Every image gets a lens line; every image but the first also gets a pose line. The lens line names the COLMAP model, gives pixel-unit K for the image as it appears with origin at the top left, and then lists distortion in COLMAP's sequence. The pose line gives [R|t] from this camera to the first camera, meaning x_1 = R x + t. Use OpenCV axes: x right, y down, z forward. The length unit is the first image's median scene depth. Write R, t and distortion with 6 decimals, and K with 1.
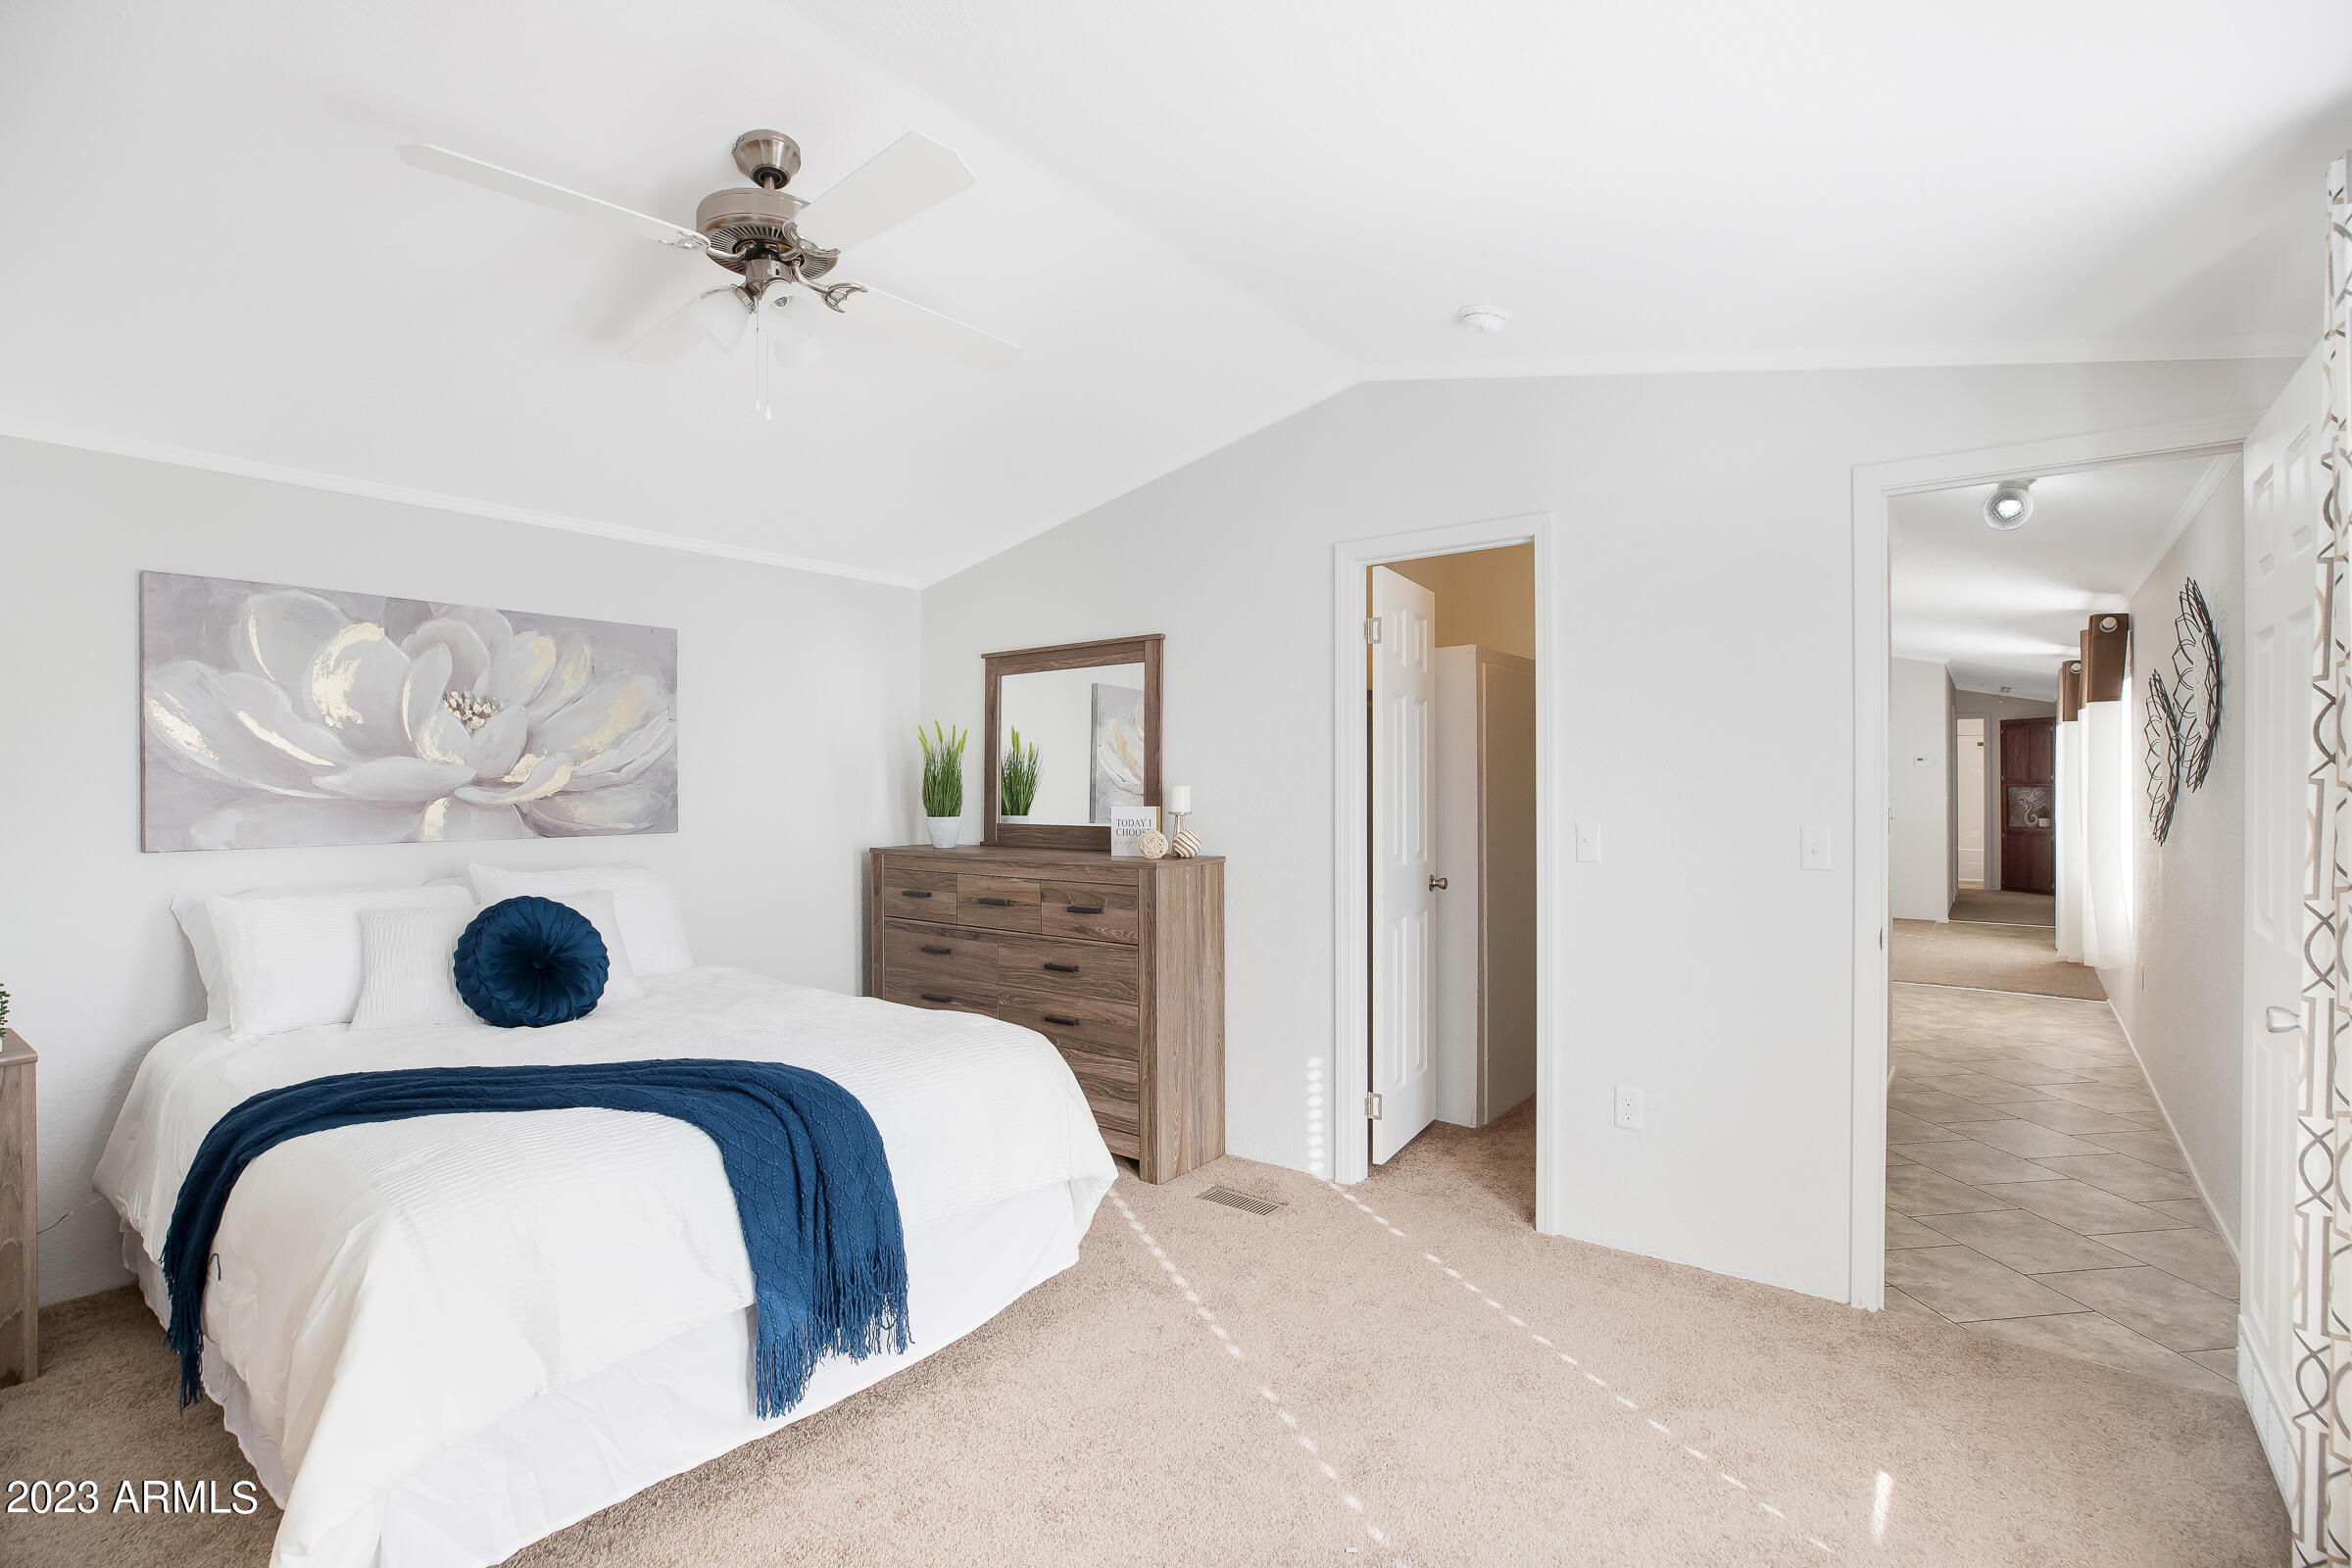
lens RADIAL K [[1098.0, 0, 1163.1], [0, 1098.0, 788.1], [0, 0, 1]] dist [-0.027843, 0.000700]
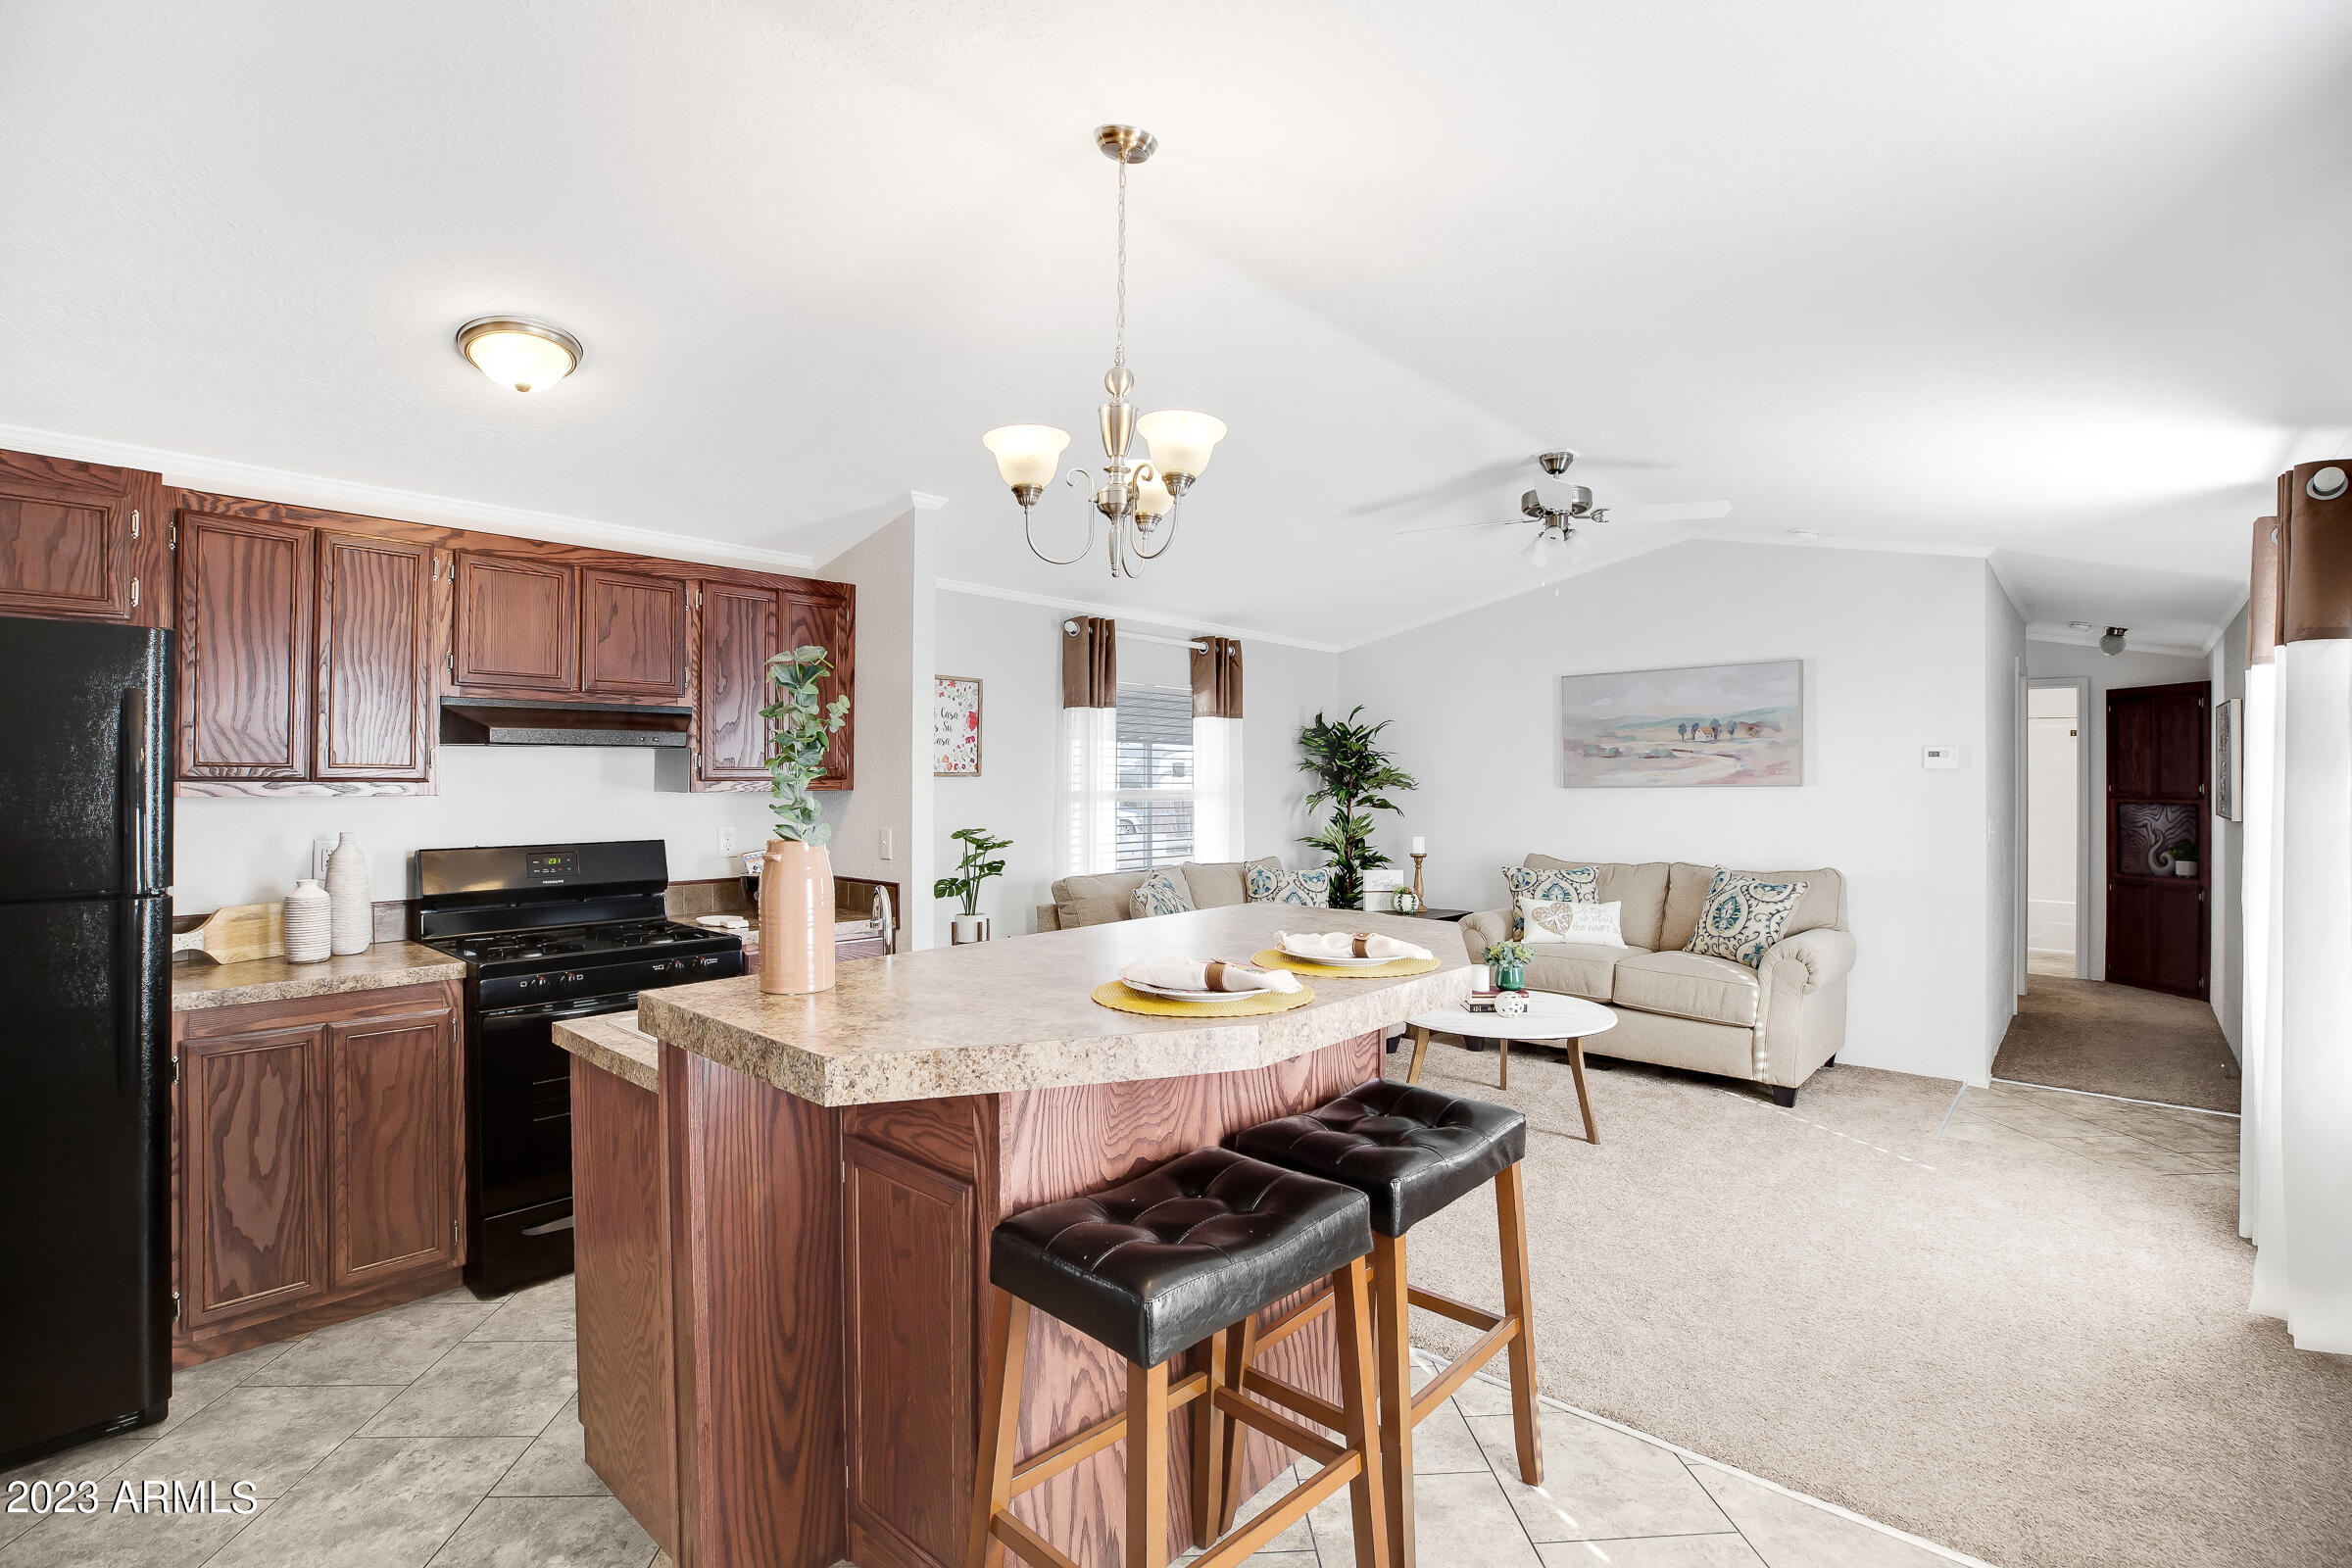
lens RADIAL K [[1098.0, 0, 1163.1], [0, 1098.0, 788.1], [0, 0, 1]] dist [-0.027843, 0.000700]
pose [[0.997945, 0.003660, -0.063964, 0.336976], [-0.003382, 0.999984, 0.004453, -0.010255], [0.063979, -0.004227, 0.997942, 0.429912]]
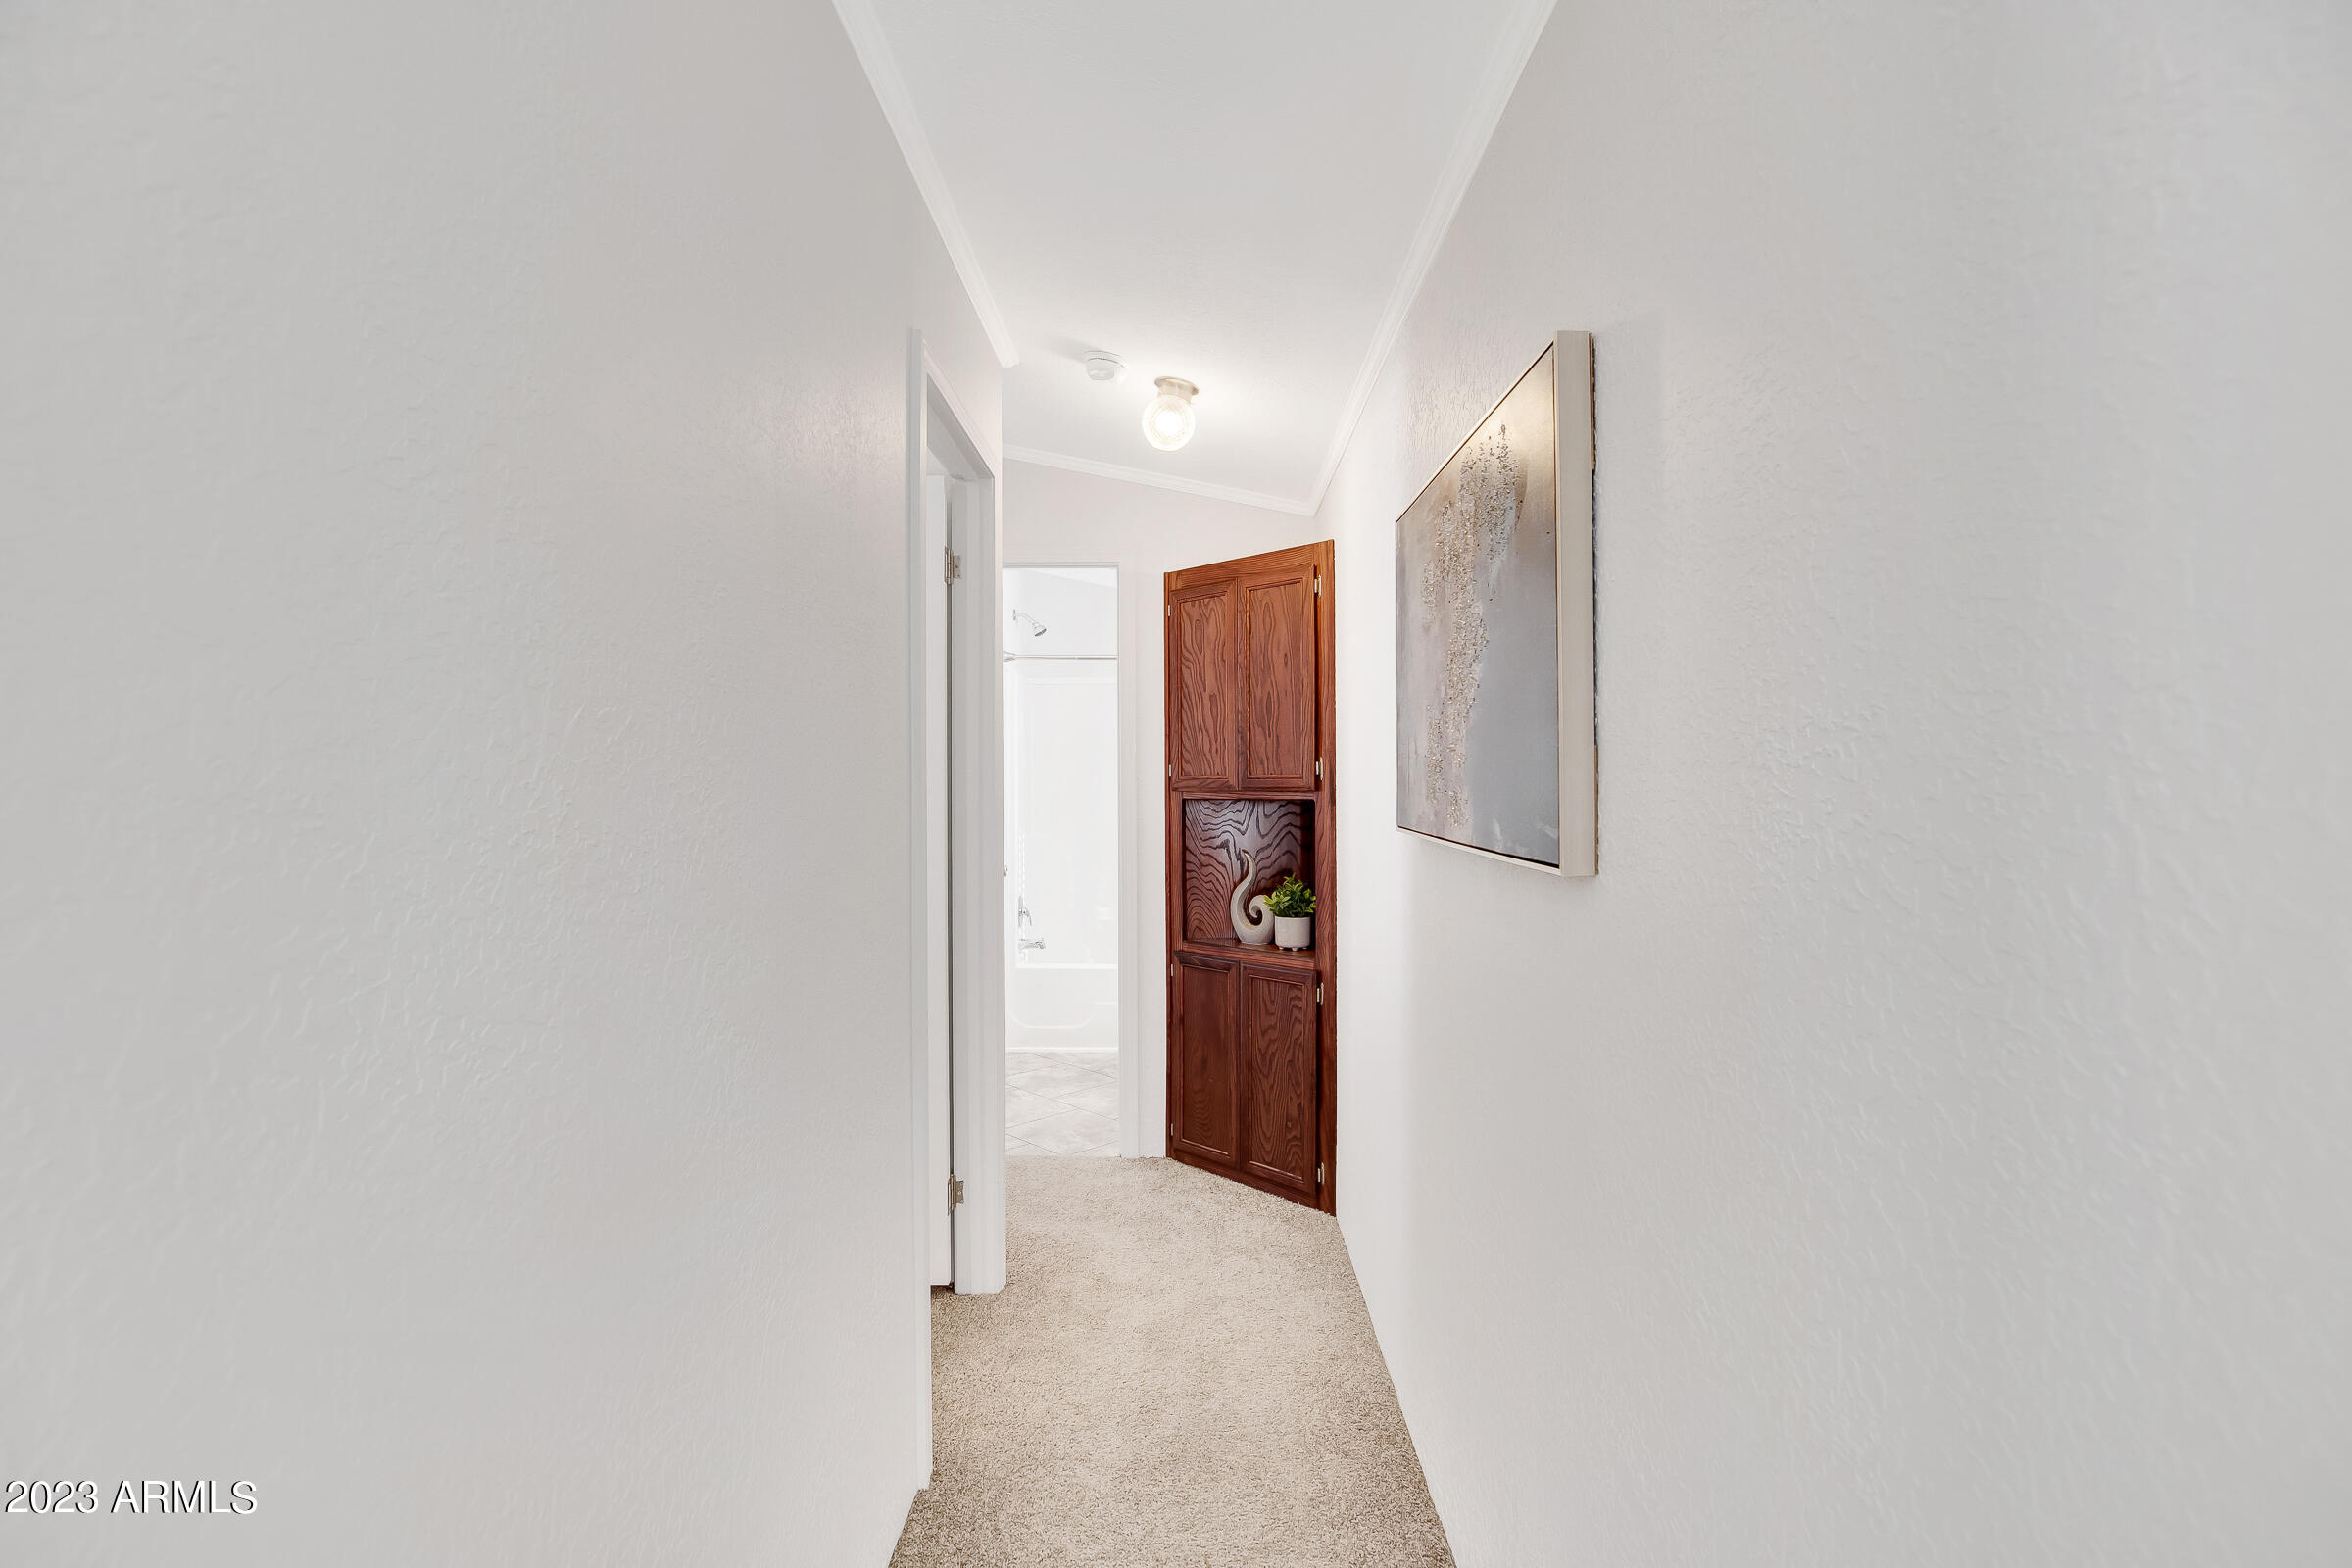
lens RADIAL K [[1093.3, 0, 1202.9], [0, 1093.3, 782.2], [0, 0, 1]] dist [-0.025908, 0.001091]
pose [[0.776948, 0.003158, 0.629557, 0.648232], [0.001723, 0.999973, -0.007142, -0.003663], [-0.629562, 0.006634, 0.776922, 0.828775]]
